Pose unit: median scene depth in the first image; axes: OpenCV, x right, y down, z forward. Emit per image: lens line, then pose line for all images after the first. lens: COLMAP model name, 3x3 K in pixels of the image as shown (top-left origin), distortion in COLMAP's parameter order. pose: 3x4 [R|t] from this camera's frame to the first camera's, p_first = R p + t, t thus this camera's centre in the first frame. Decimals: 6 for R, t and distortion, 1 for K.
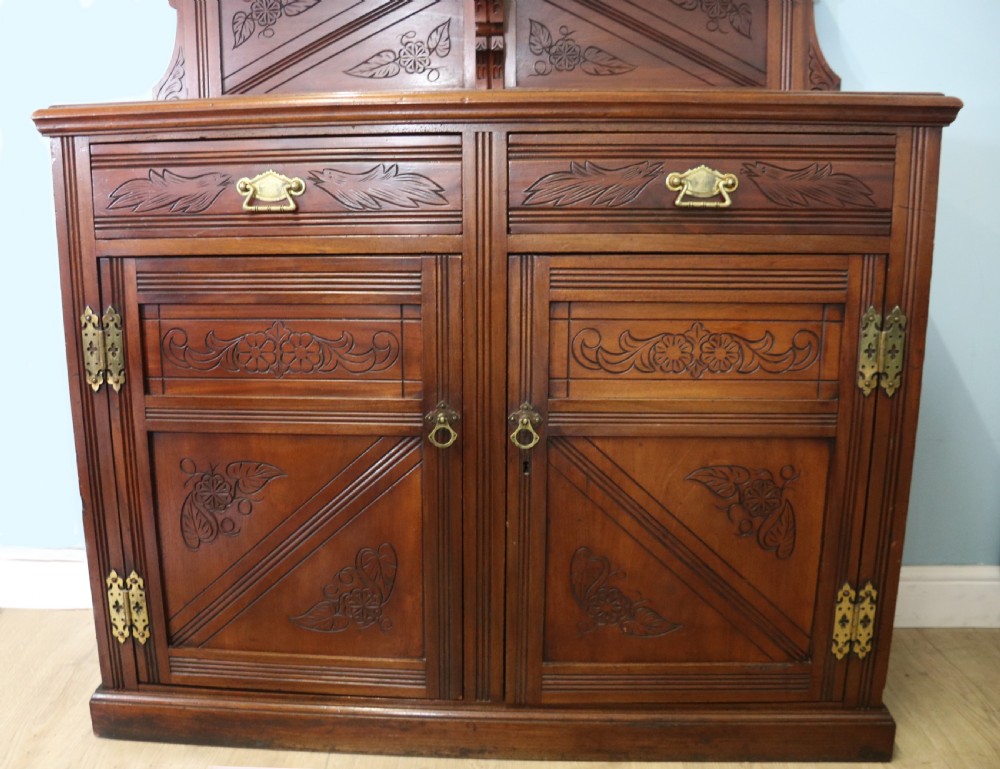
lens RADIAL K [[900.2, 0, 441.7], [0, 900.2, 384.6], [0, 0, 1]] dist [-0.182230, 0.118927]
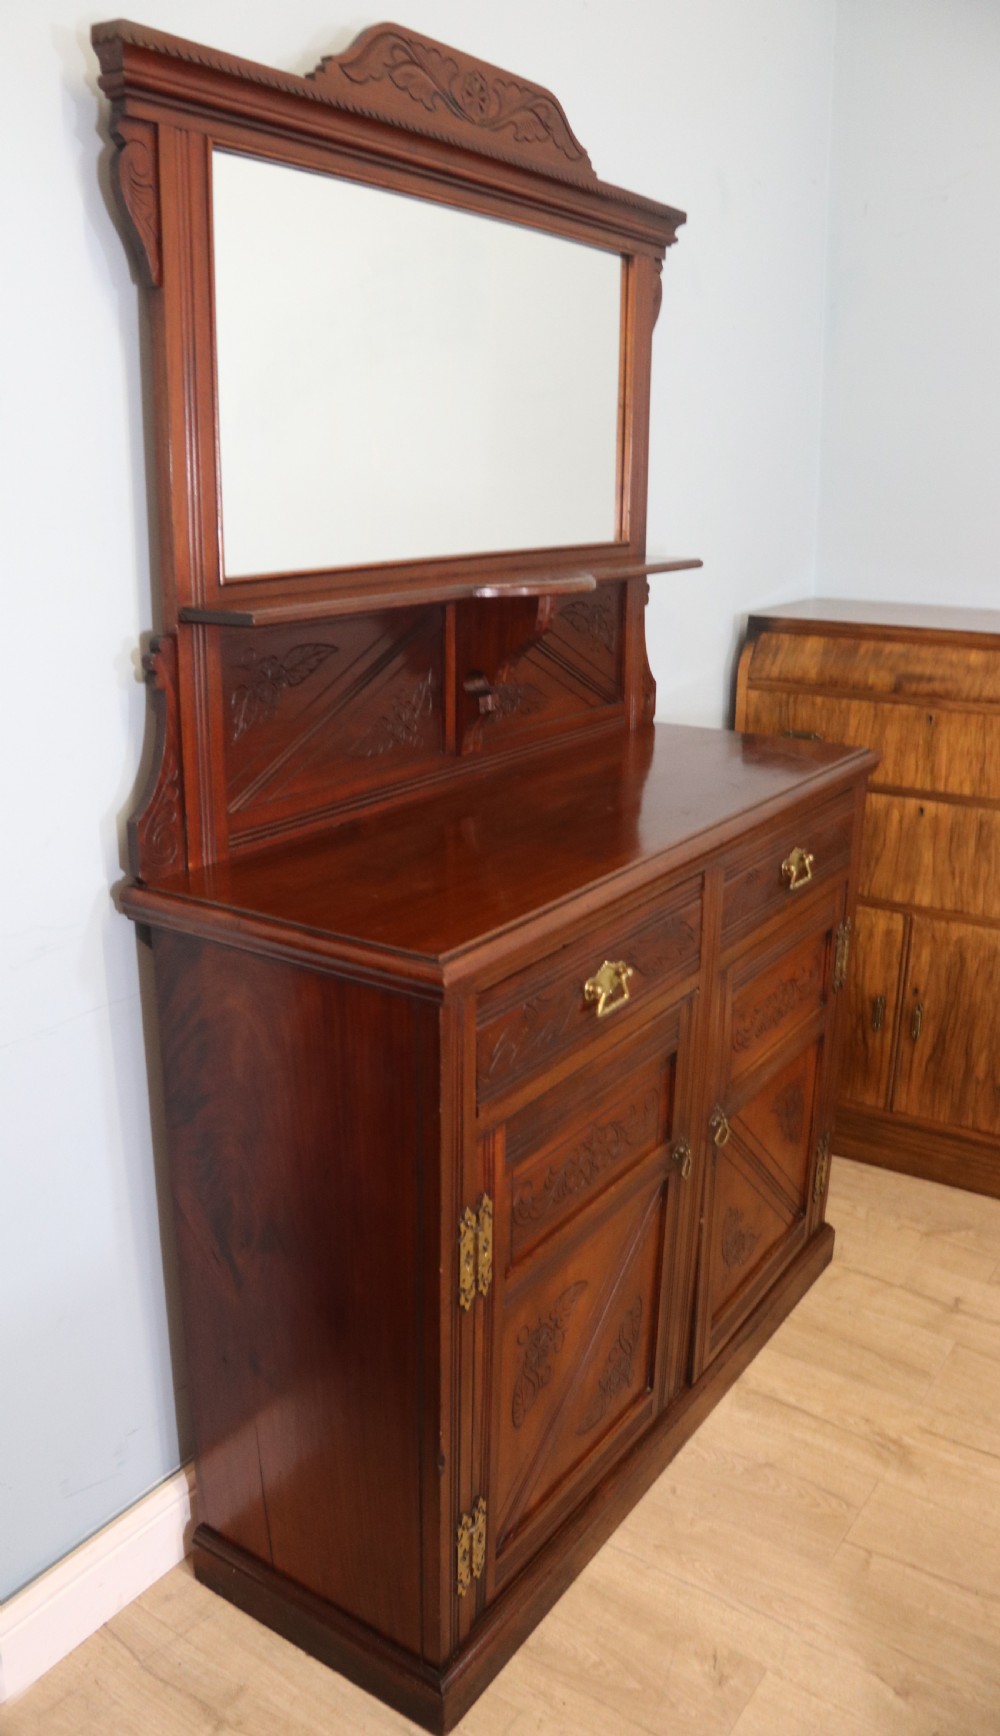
lens RADIAL K [[1345.0, 0, 413.9], [0, 1345.0, 862.8], [0, 0, 1]] dist [-0.181313, 0.117290]
pose [[0.539196, -0.231101, 0.809852, -1.265051], [0.170974, 0.971626, 0.163432, -0.558380], [-0.824643, 0.050342, 0.563409, 0.425052]]
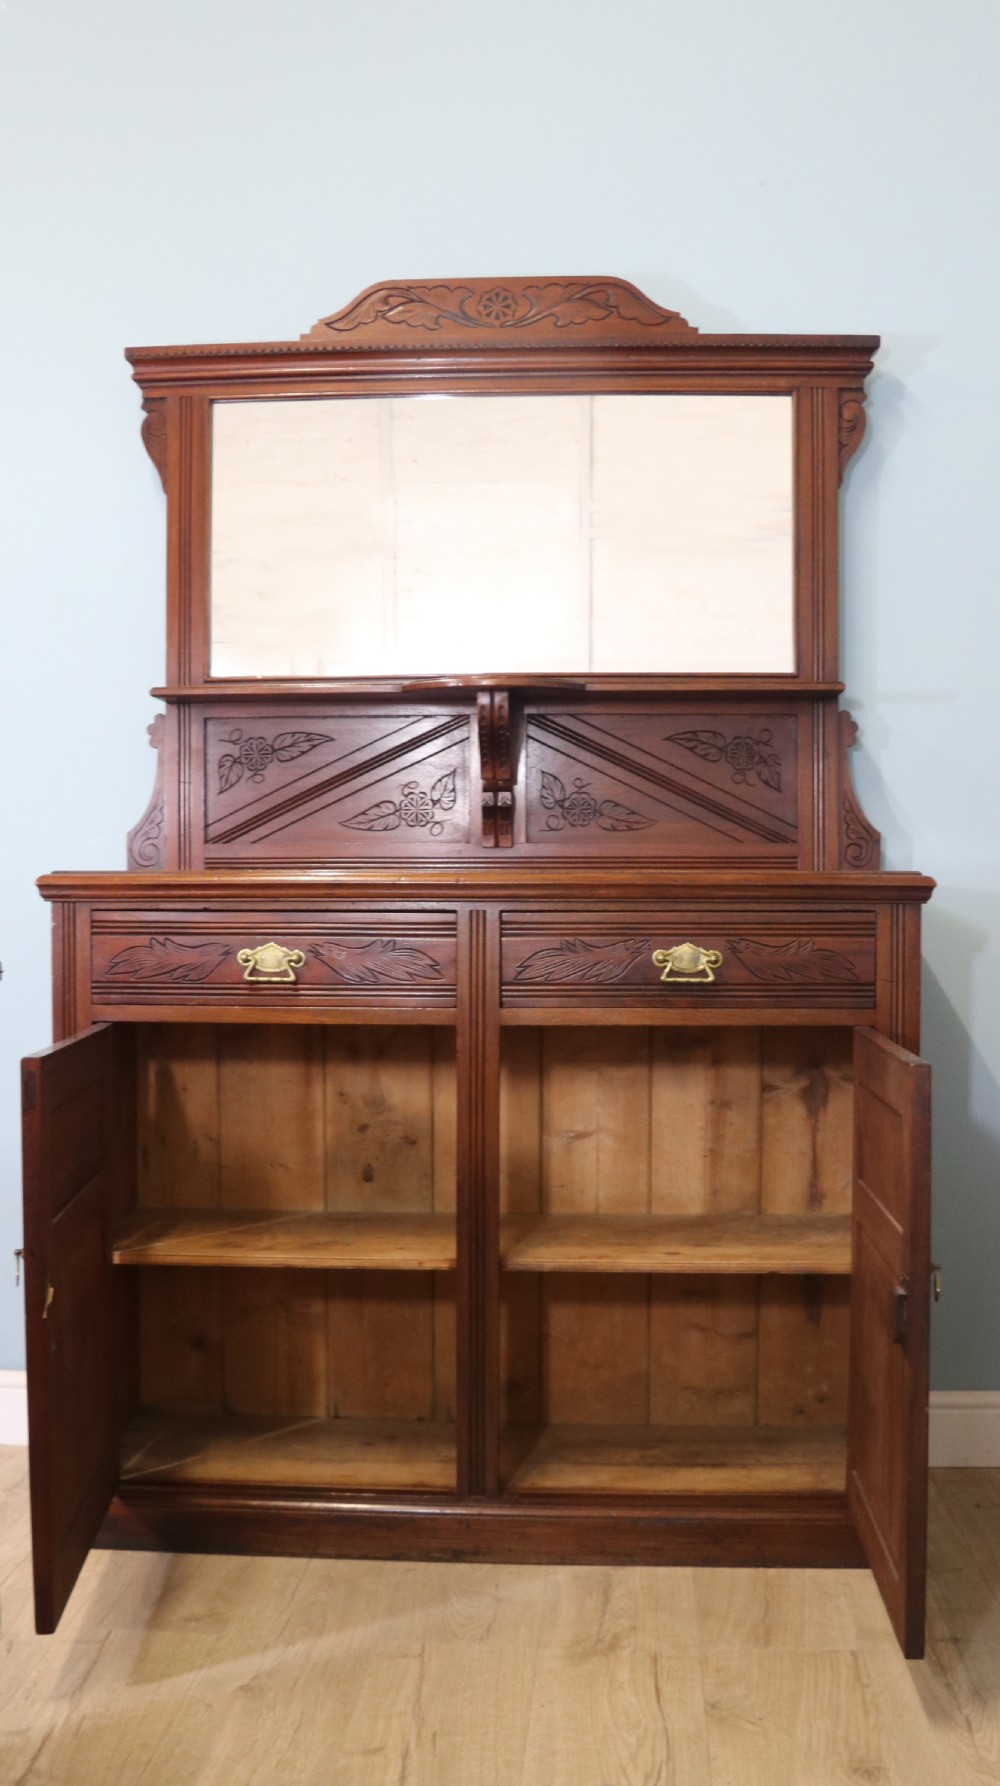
lens RADIAL K [[1730.8, 0, 507.5], [0, 1730.8, 964.4], [0, 0, 1]] dist [-0.166742, 0.022921]
pose [[0.999854, 0.011662, 0.012475, 0.054951], [-0.009386, 0.985566, -0.169031, 0.117548], [-0.014266, 0.168889, 0.985532, -0.956983]]
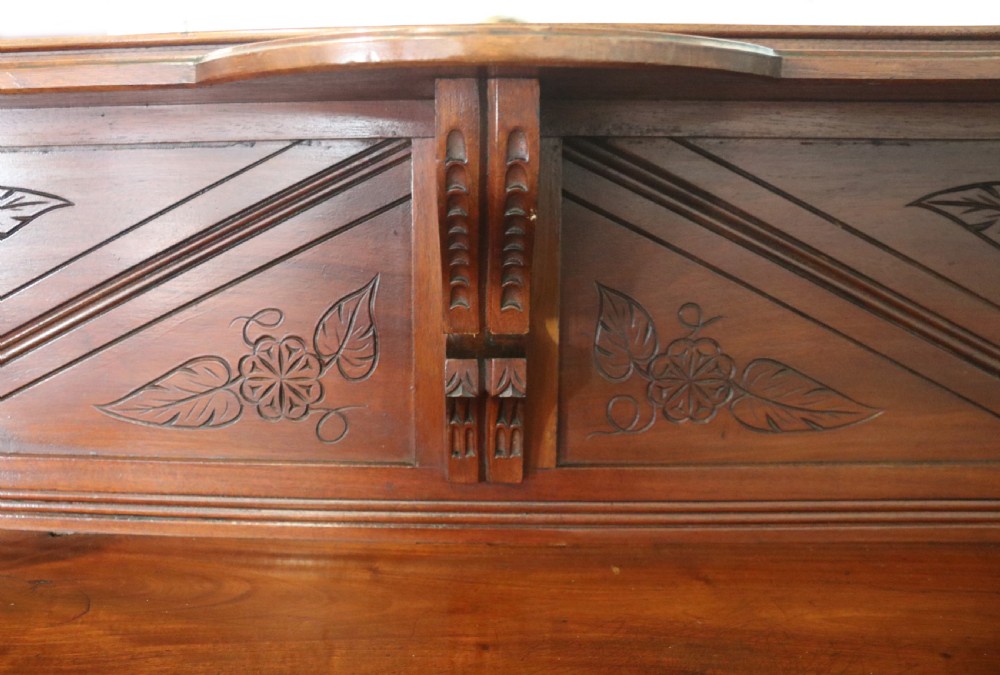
lens RADIAL K [[907.4, 0, 438.4], [0, 907.4, 311.5], [0, 0, 1]] dist [-0.156307, 0.113410]
pose [[0.999756, 0.001203, 0.022078, 0.033881], [-0.000081, 0.998710, -0.050776, -0.479619], [-0.022111, 0.050761, 0.998466, 0.780229]]
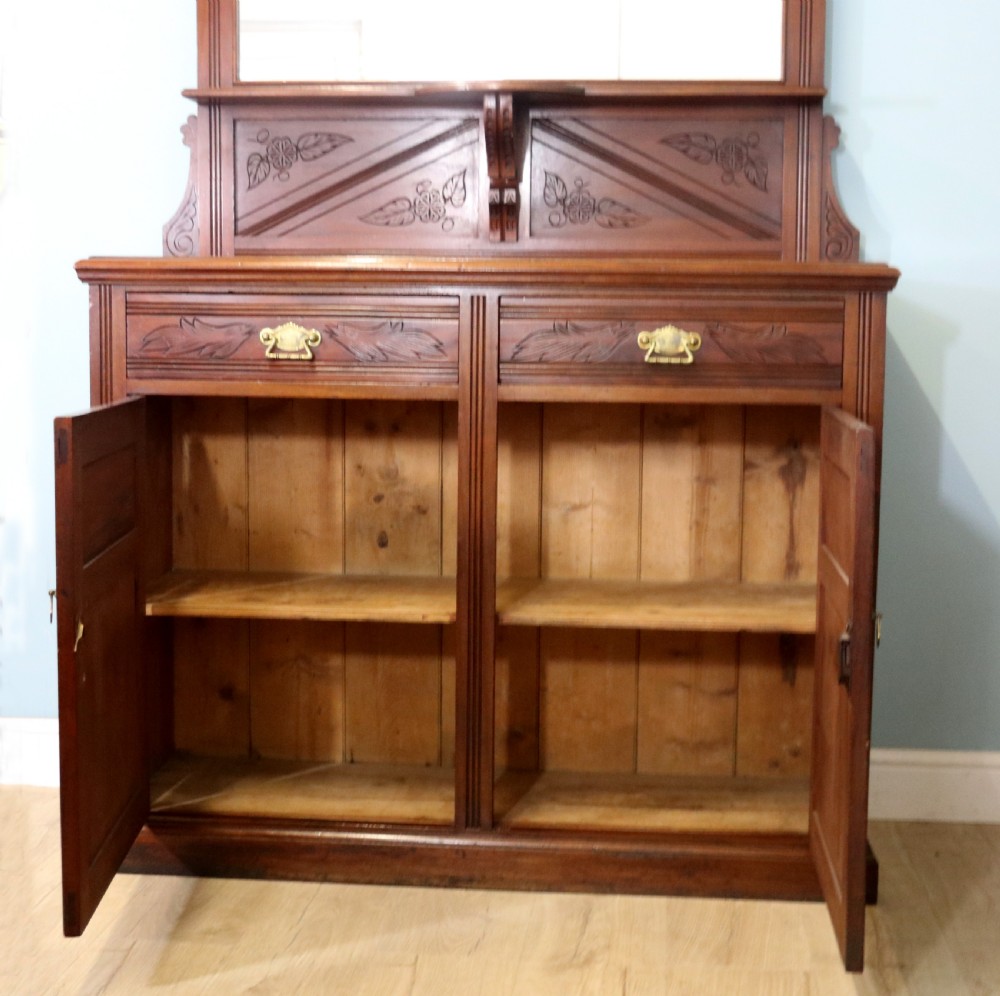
lens RADIAL K [[1646.0, 0, 511.5], [0, 1646.0, 497.1], [0, 0, 1]] dist [-0.050731, -0.106331]
pose [[0.999663, 0.022942, -0.012176, 0.116576], [-0.024031, 0.994851, -0.098455, 0.175334], [0.009854, 0.098714, 0.995067, -1.041220]]
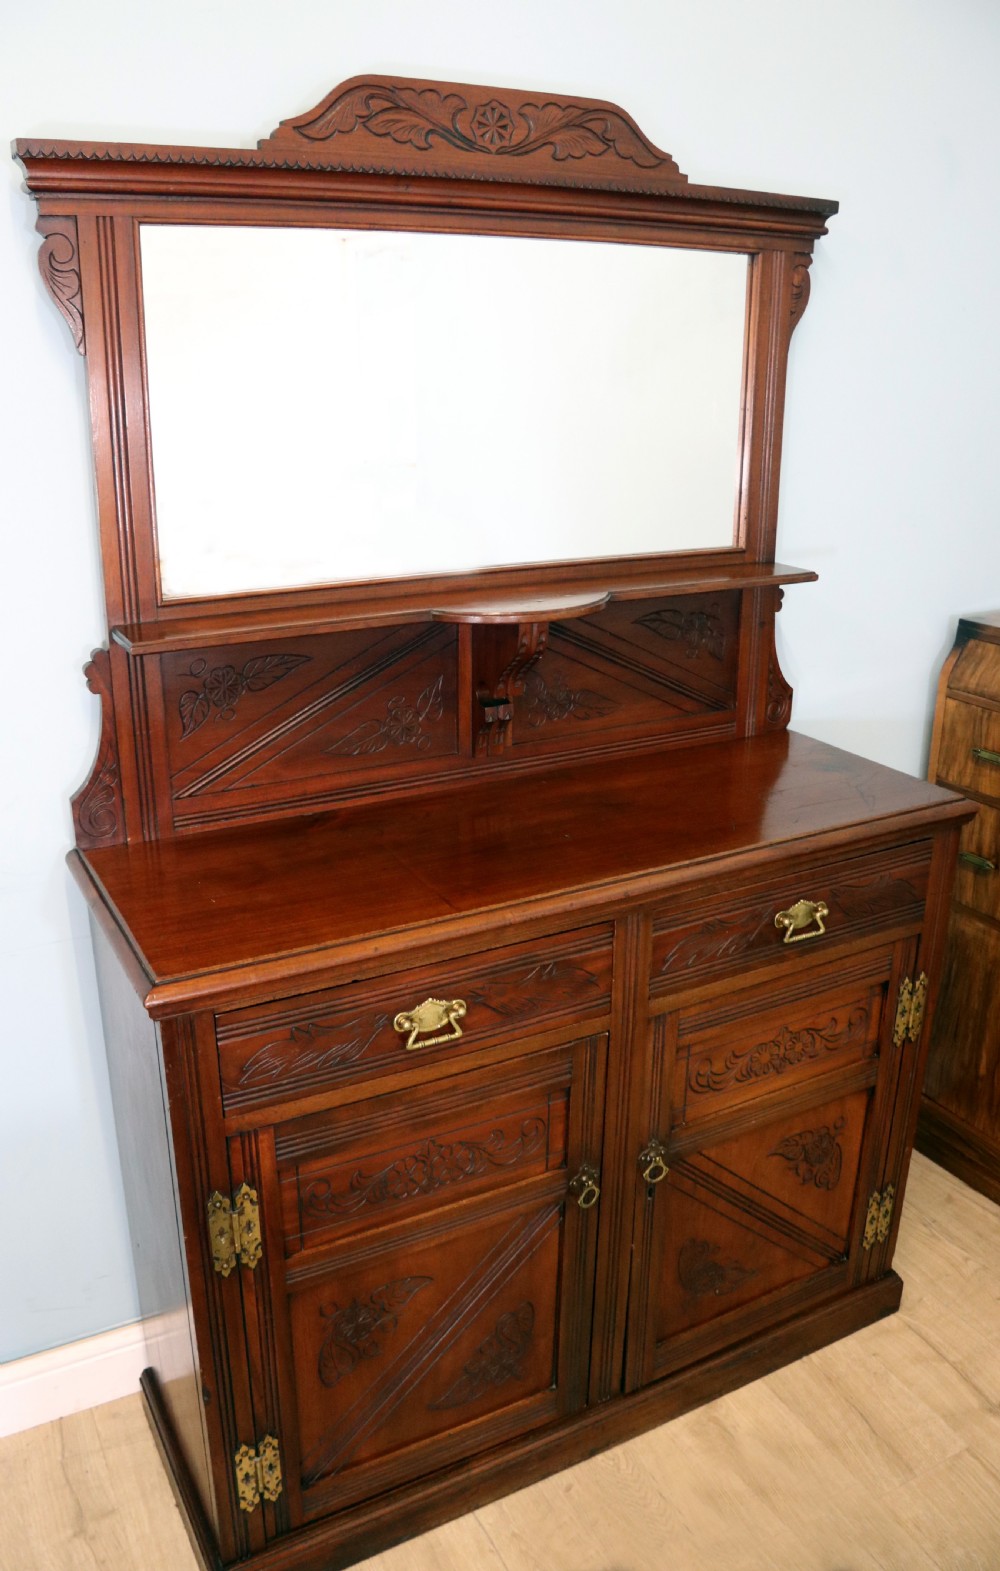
lens RADIAL K [[1234.9, 0, 457.2], [0, 1234.9, 768.2], [0, 0, 1]] dist [-0.180587, 0.118012]
pose [[0.852634, -0.159574, 0.497545, -0.718255], [0.100243, 0.984492, 0.143965, -0.621957], [-0.512803, -0.072874, 0.855408, -0.025608]]
